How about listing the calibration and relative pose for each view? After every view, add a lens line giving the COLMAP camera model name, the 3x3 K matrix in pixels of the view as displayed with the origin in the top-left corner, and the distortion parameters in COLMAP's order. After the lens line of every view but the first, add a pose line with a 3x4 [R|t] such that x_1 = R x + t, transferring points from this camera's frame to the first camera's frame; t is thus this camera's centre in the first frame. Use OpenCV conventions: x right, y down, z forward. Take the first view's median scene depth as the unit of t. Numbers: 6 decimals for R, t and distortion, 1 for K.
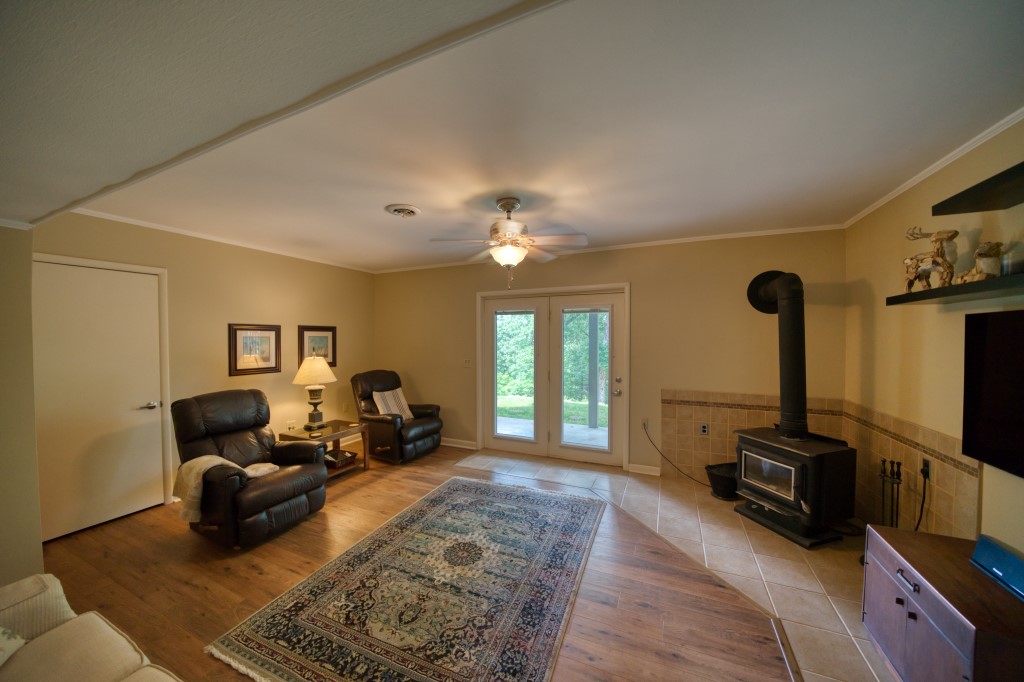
lens RADIAL K [[356.2, 0, 509.8], [0, 356.2, 342.7], [0, 0, 1]] dist [-0.023411, -0.000019]
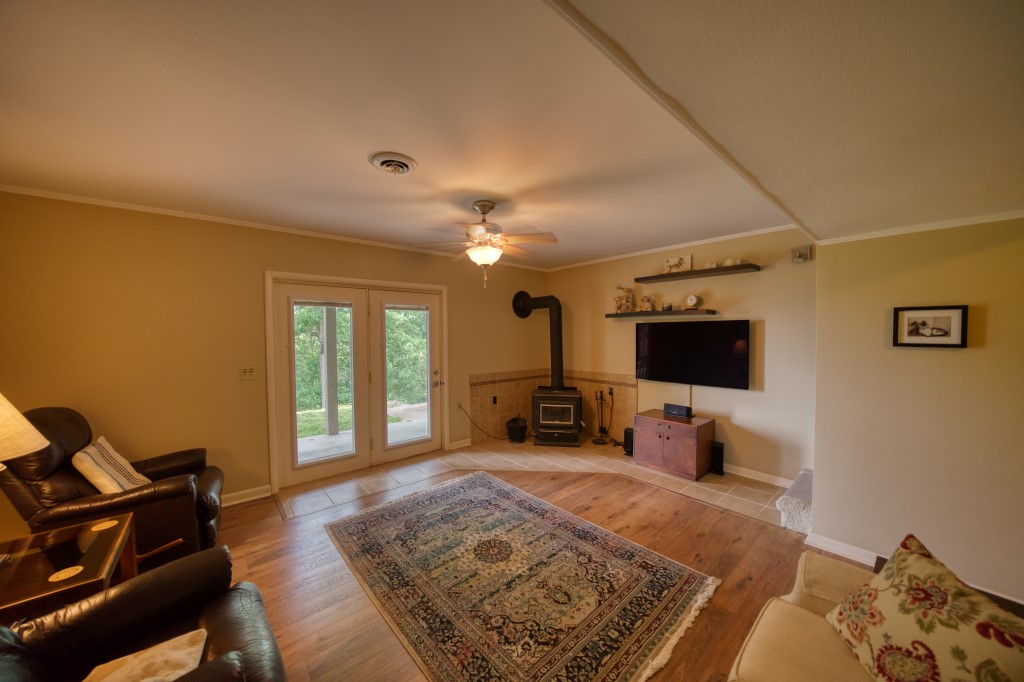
lens RADIAL K [[356.2, 0, 509.8], [0, 356.2, 342.7], [0, 0, 1]] dist [-0.023411, -0.000019]
pose [[0.418656, -0.024923, 0.907803, -0.922236], [0.020490, 0.999628, 0.017995, -0.004440], [-0.907914, 0.011068, 0.419011, 0.492243]]
